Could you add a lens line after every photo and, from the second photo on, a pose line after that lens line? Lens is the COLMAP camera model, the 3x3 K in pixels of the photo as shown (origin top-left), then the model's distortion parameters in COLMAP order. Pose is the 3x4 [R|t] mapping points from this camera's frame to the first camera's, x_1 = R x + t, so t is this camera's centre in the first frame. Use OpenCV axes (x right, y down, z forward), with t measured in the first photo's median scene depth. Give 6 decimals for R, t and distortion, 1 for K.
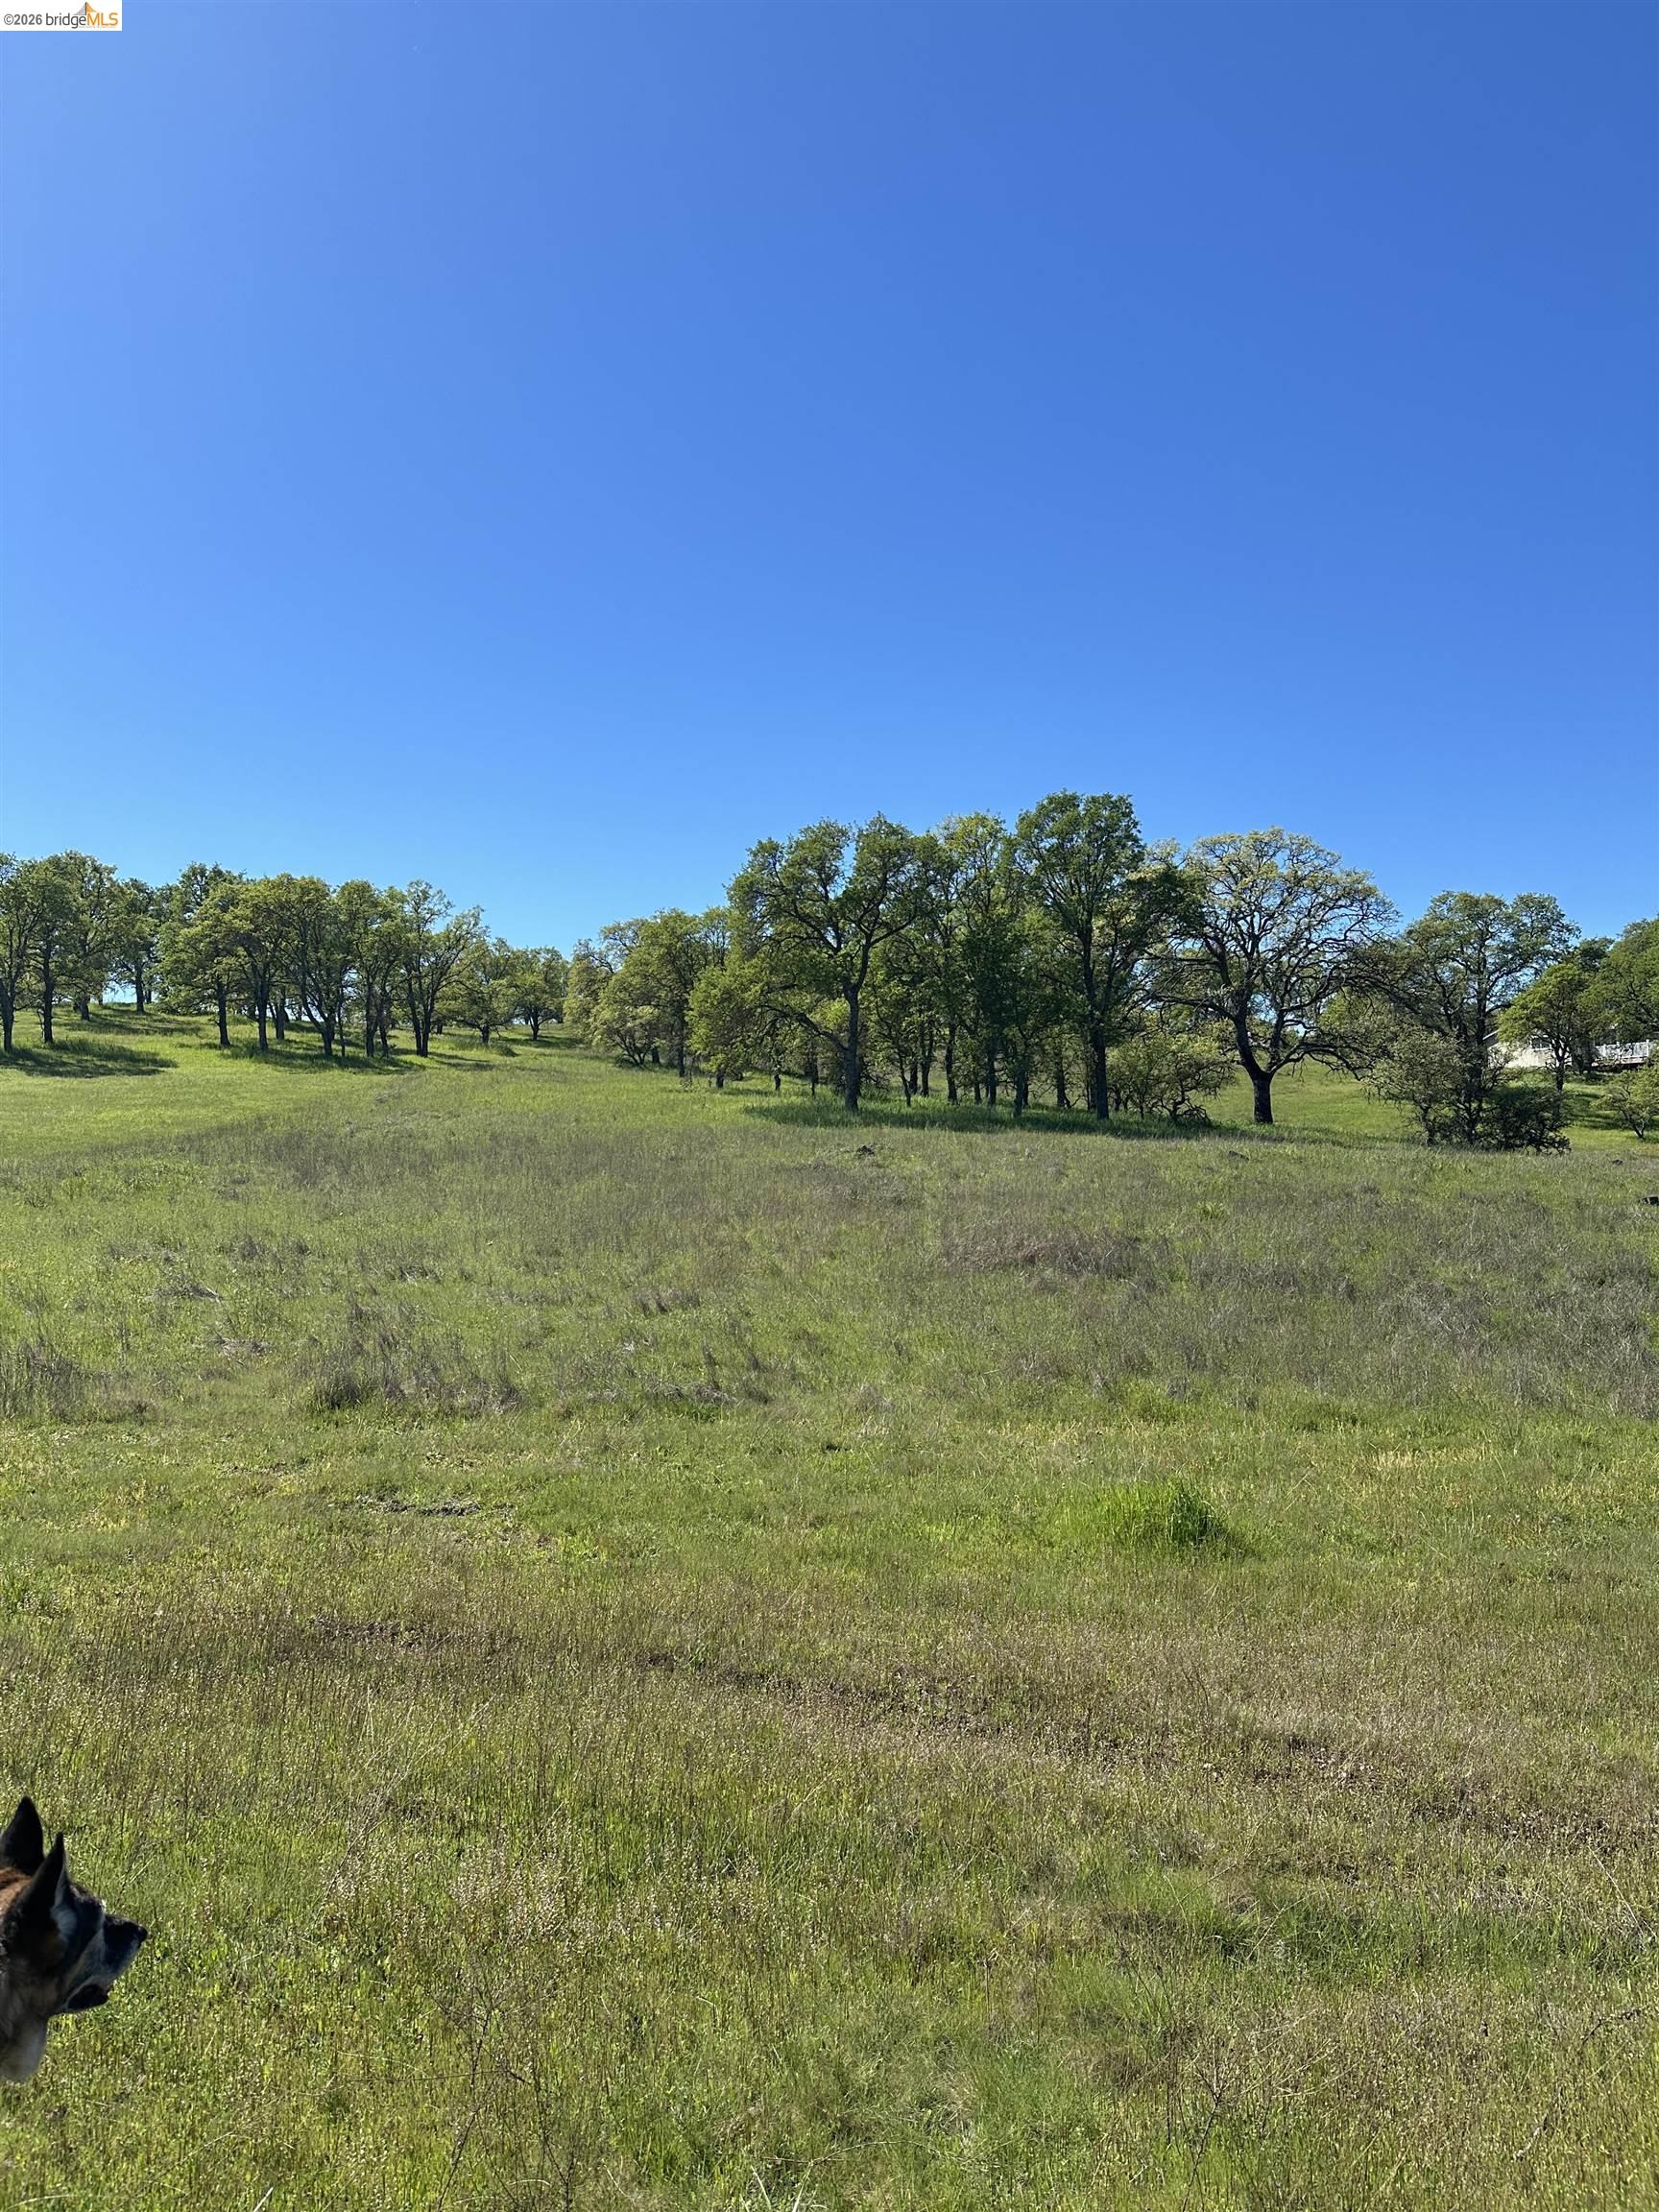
lens RADIAL K [[1522.2, 0, 808.4], [0, 1522.2, 1104.6], [0, 0, 1]] dist [0.142501, -0.247271]
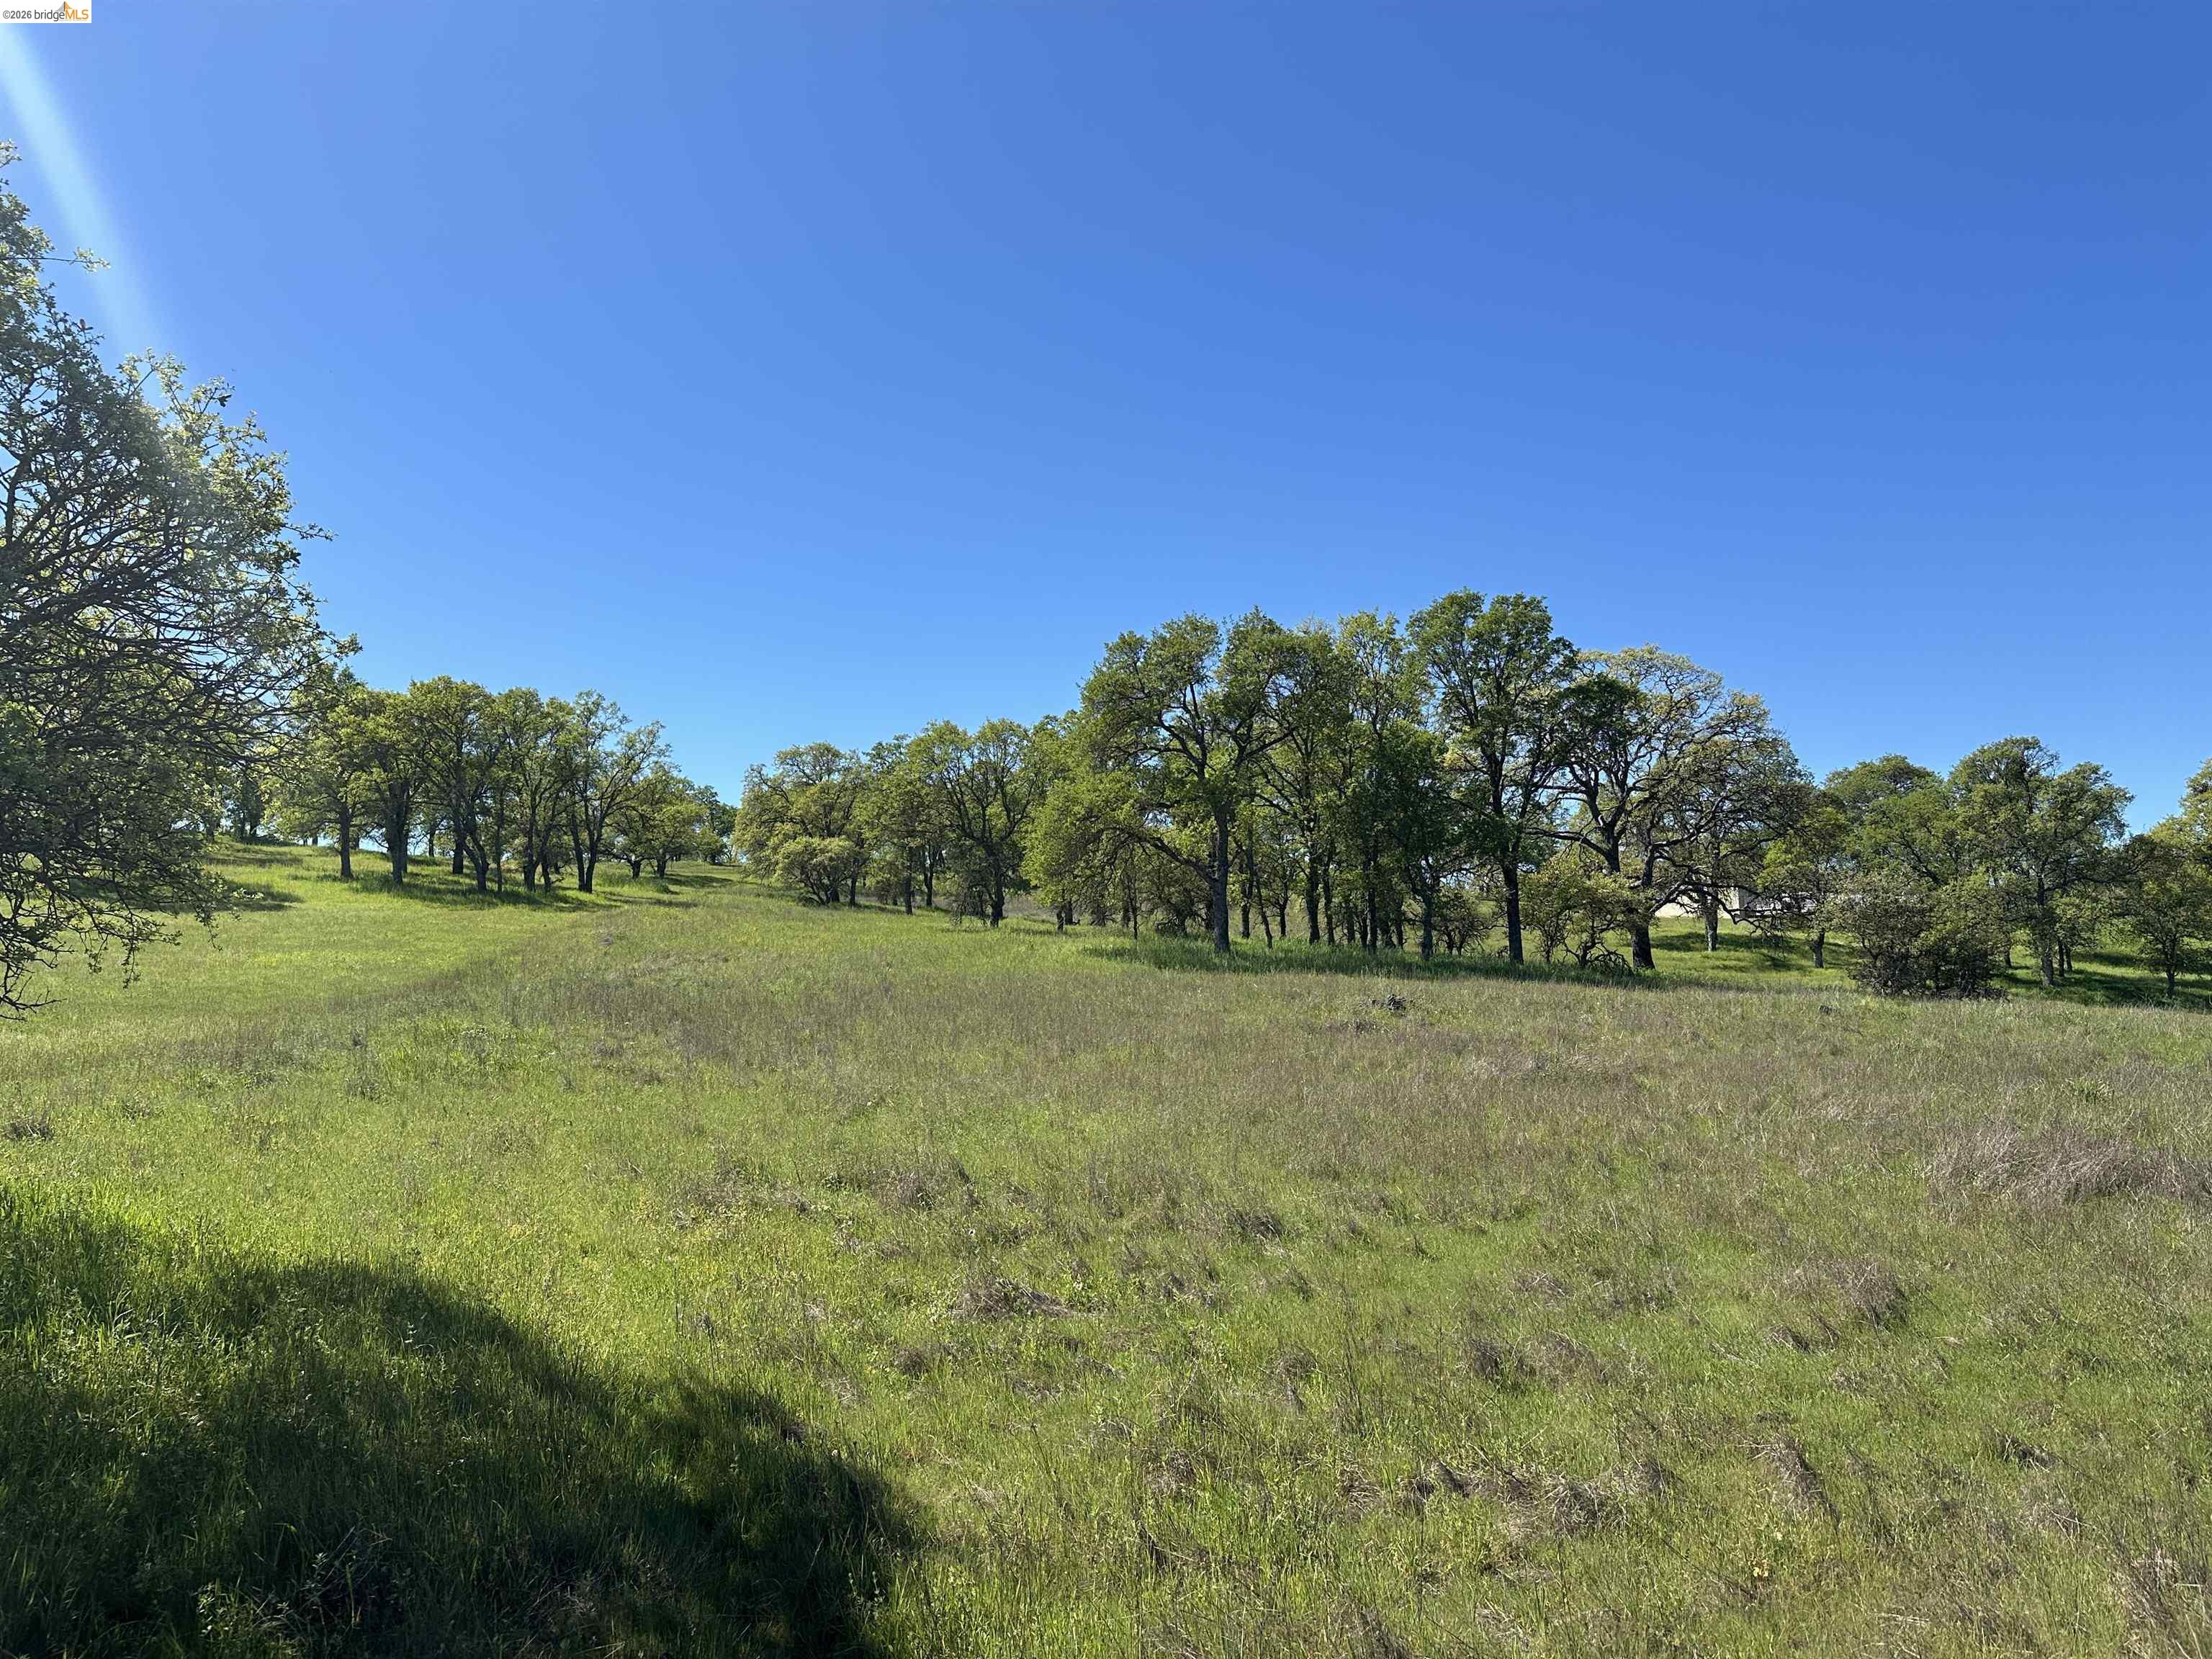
lens RADIAL K [[1525.1, 0, 1117.7], [0, 1525.1, 821.5], [0, 0, 1]] dist [0.159769, -0.298445]
pose [[0.988350, 0.015378, 0.151421, -0.104595], [-0.002600, 0.996443, -0.084228, 0.001649], [-0.152178, 0.082853, 0.984874, 0.111847]]
